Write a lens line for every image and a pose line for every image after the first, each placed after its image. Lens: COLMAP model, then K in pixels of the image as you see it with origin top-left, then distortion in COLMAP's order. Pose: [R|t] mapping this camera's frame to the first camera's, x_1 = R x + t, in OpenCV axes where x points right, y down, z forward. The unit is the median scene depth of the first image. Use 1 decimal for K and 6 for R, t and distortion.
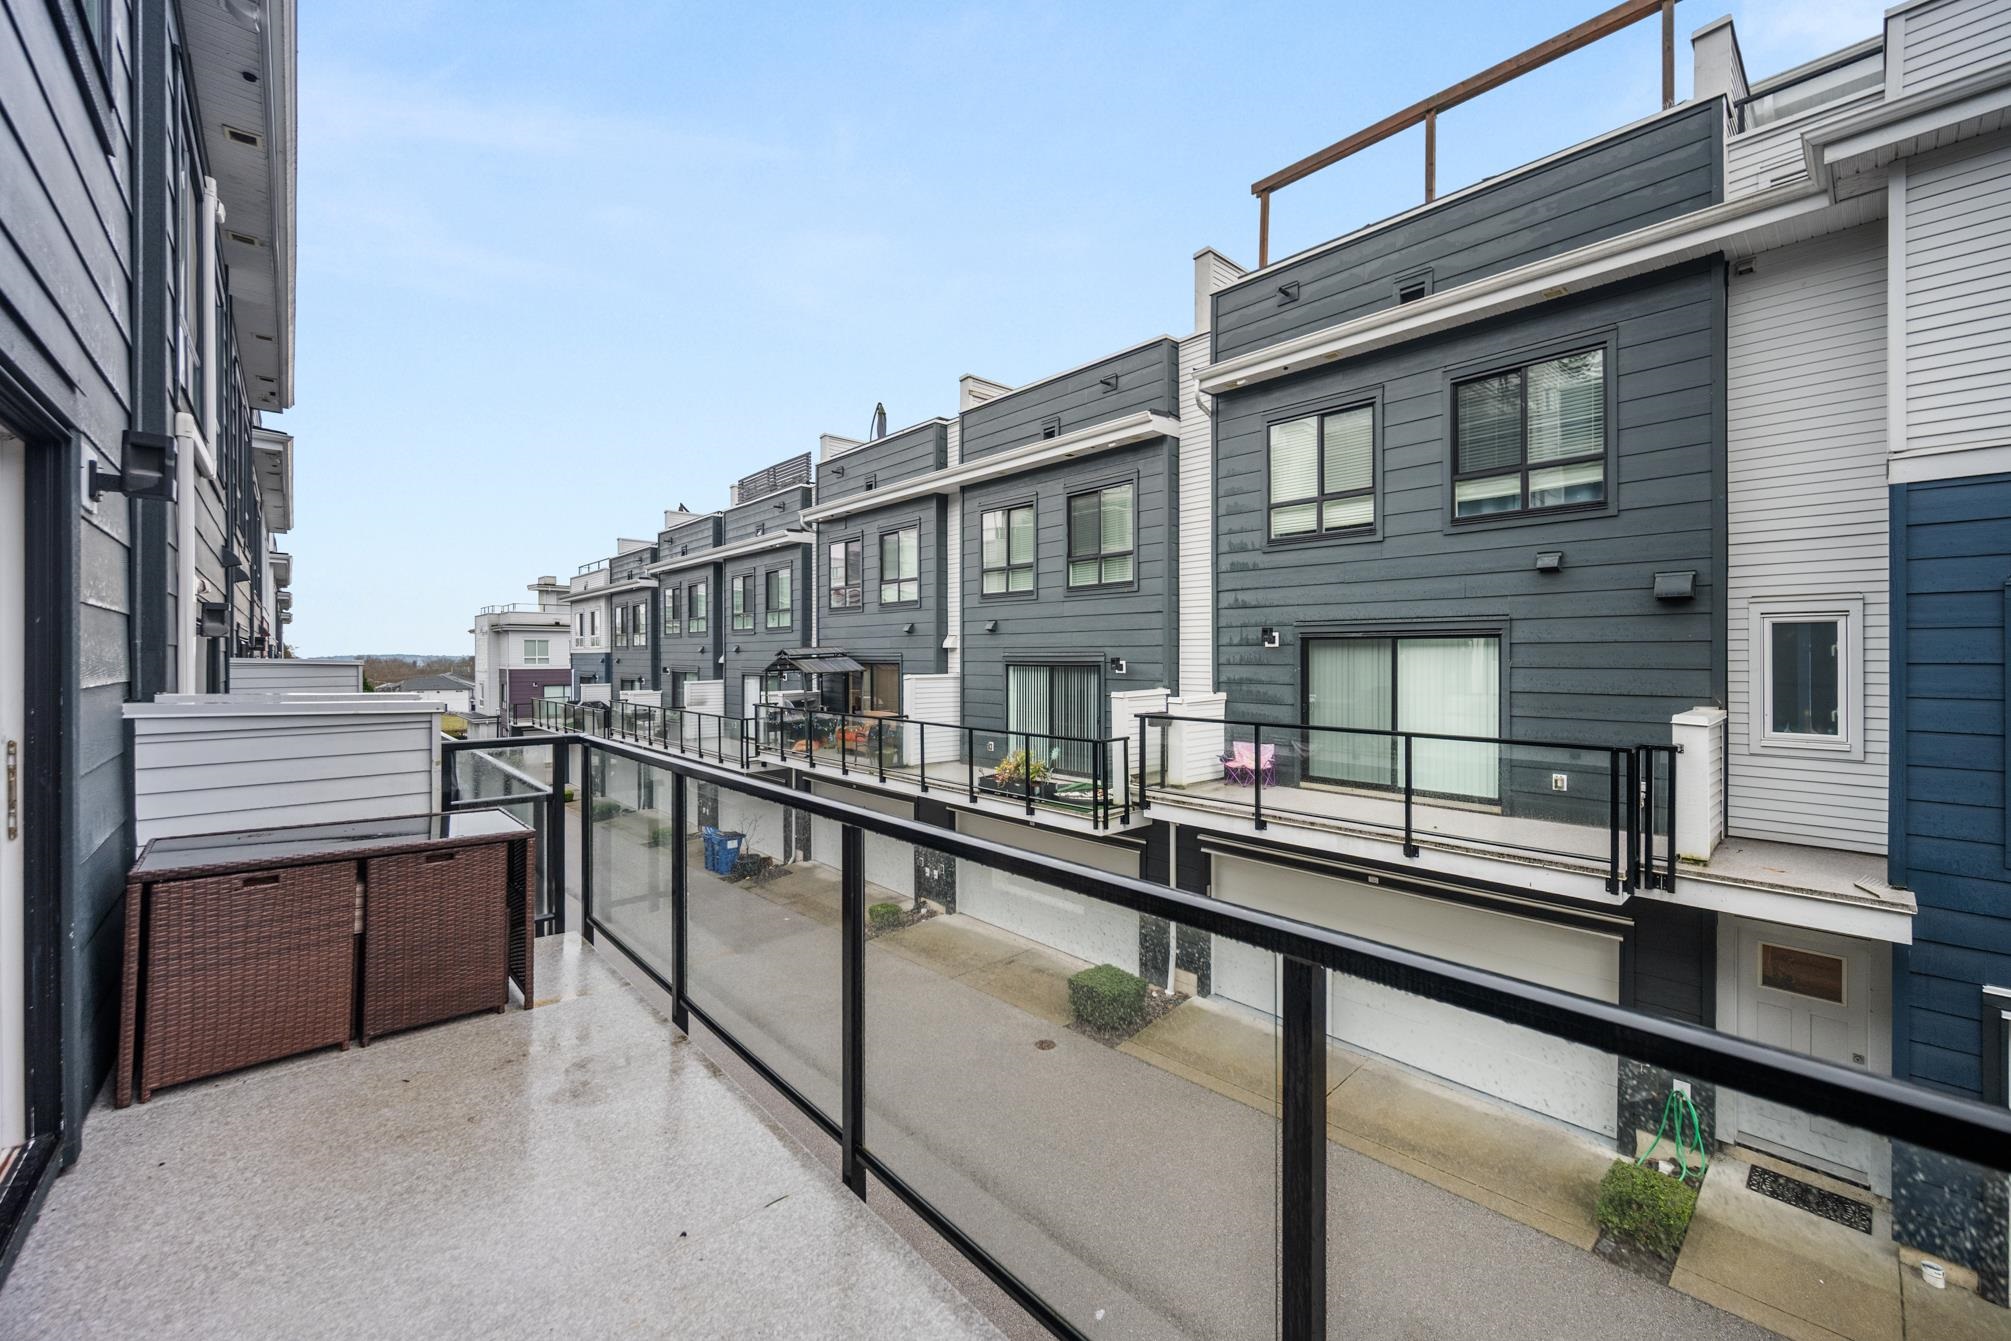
lens RADIAL K [[795.4, 0, 1011.7], [0, 795.4, 656.0], [0, 0, 1]] dist [-0.003783, -0.000244]
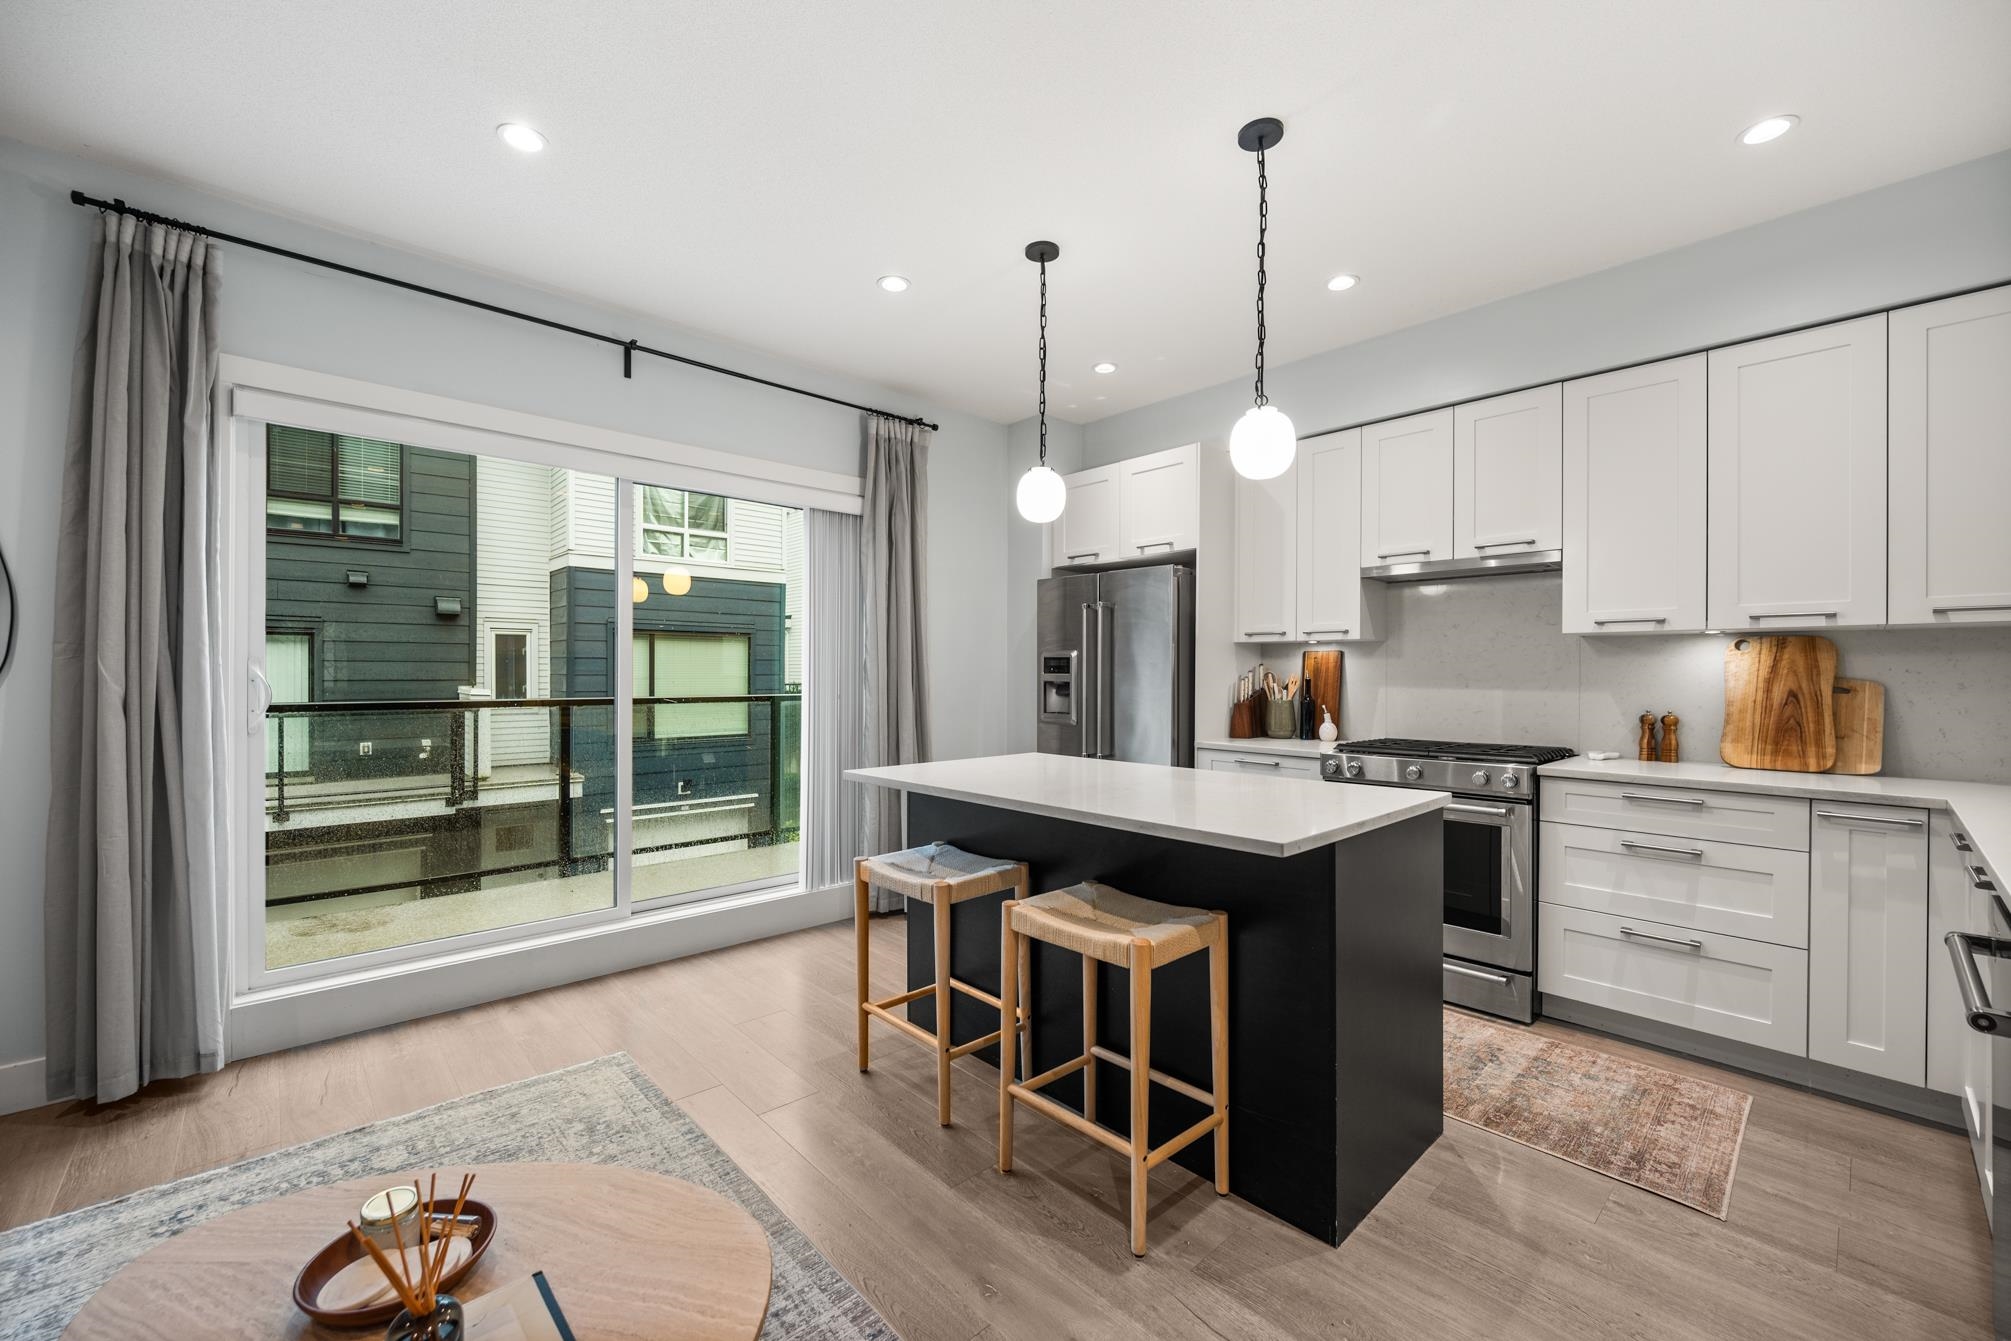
lens RADIAL K [[825.9, 0, 1011.7], [0, 825.9, 673.7], [0, 0, 1]] dist [0.000006, 0.000002]
pose [[-0.020646, 0.002240, 0.999784, -0.737227], [0.002430, 0.999995, -0.002190, 0.043972], [-0.999784, 0.002385, -0.020651, -0.034869]]
